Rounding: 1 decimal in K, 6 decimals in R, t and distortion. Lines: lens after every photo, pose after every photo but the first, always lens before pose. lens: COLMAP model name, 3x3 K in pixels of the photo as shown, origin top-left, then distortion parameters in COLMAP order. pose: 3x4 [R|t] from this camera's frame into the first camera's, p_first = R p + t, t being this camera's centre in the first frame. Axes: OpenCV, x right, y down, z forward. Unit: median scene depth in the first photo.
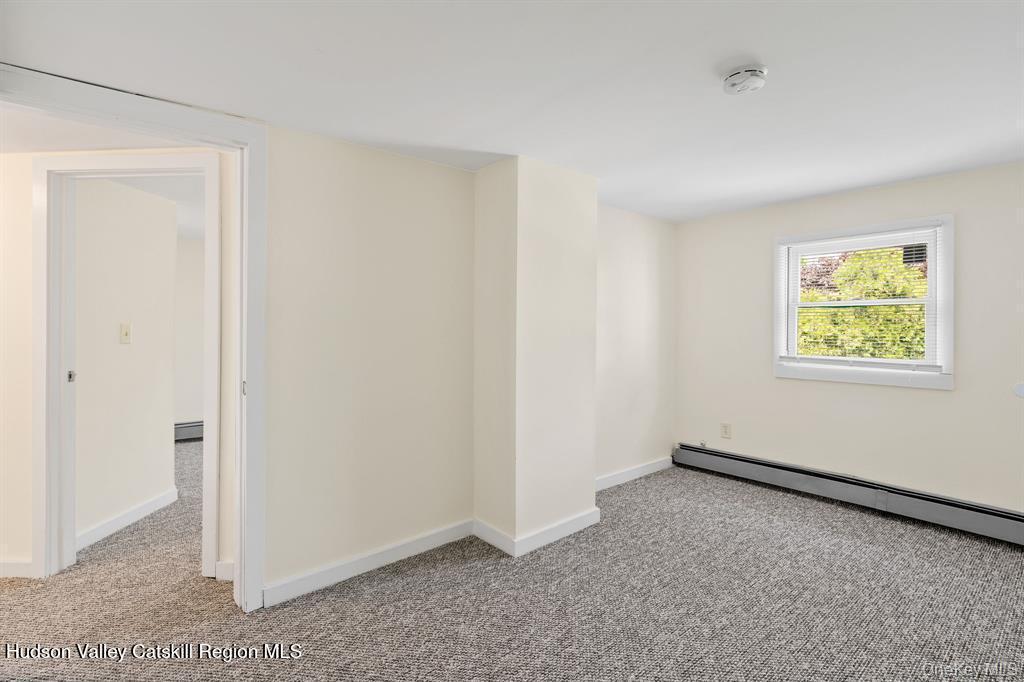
lens RADIAL K [[466.8, 0, 511.6], [0, 466.8, 330.0], [0, 0, 1]] dist [-0.003958, 0.000151]
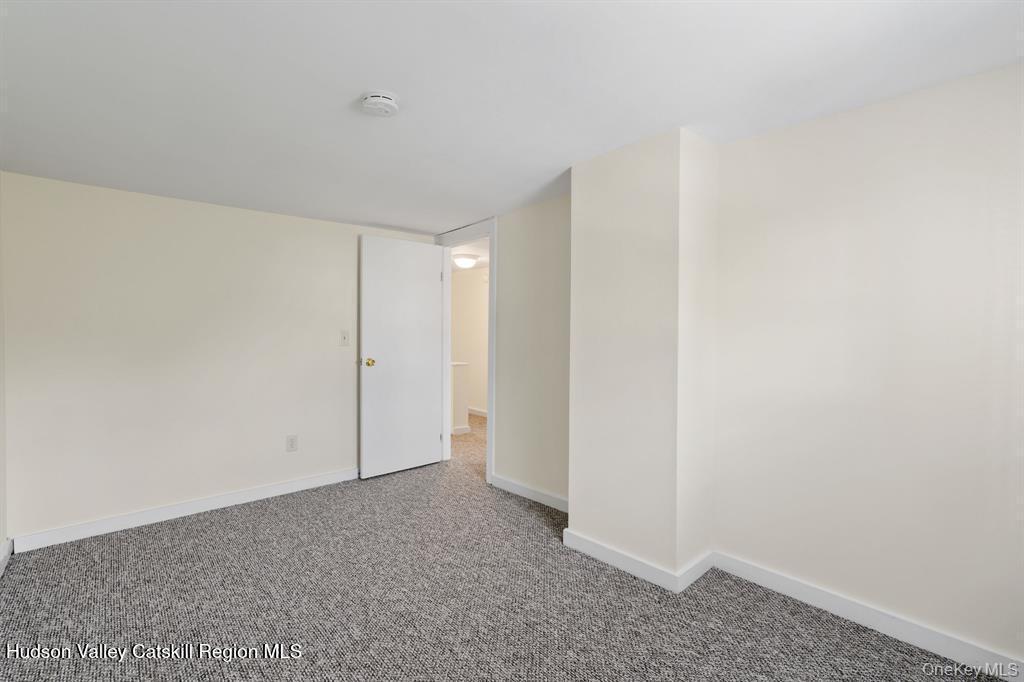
lens RADIAL K [[466.8, 0, 511.8], [0, 466.8, 343.4], [0, 0, 1]] dist [-0.003958, 0.000151]
pose [[0.035422, 0.019364, -0.999185, 0.949111], [-0.010201, 0.999767, 0.019014, 0.005180], [0.999320, 0.009519, 0.035611, 0.745165]]
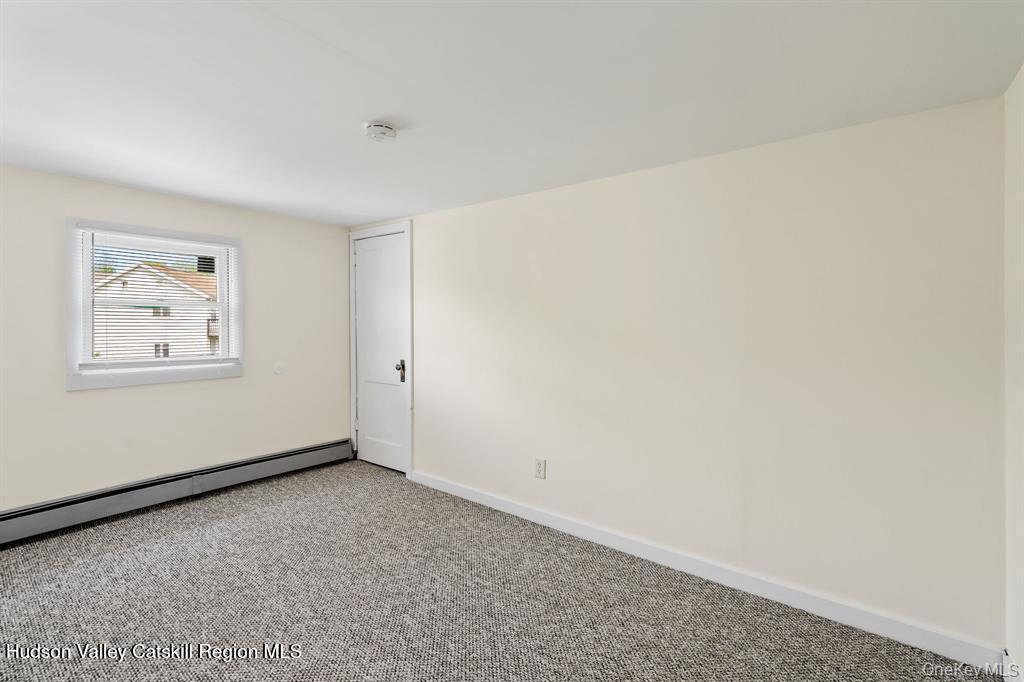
lens RADIAL K [[466.8, 0, 512.1], [0, 466.8, 324.0], [0, 0, 1]] dist [-0.003958, 0.000151]
pose [[-0.211868, 0.000856, 0.977298, -0.461225], [0.009178, 0.999957, 0.001114, -0.009380], [-0.977255, 0.009205, -0.211867, 0.527099]]
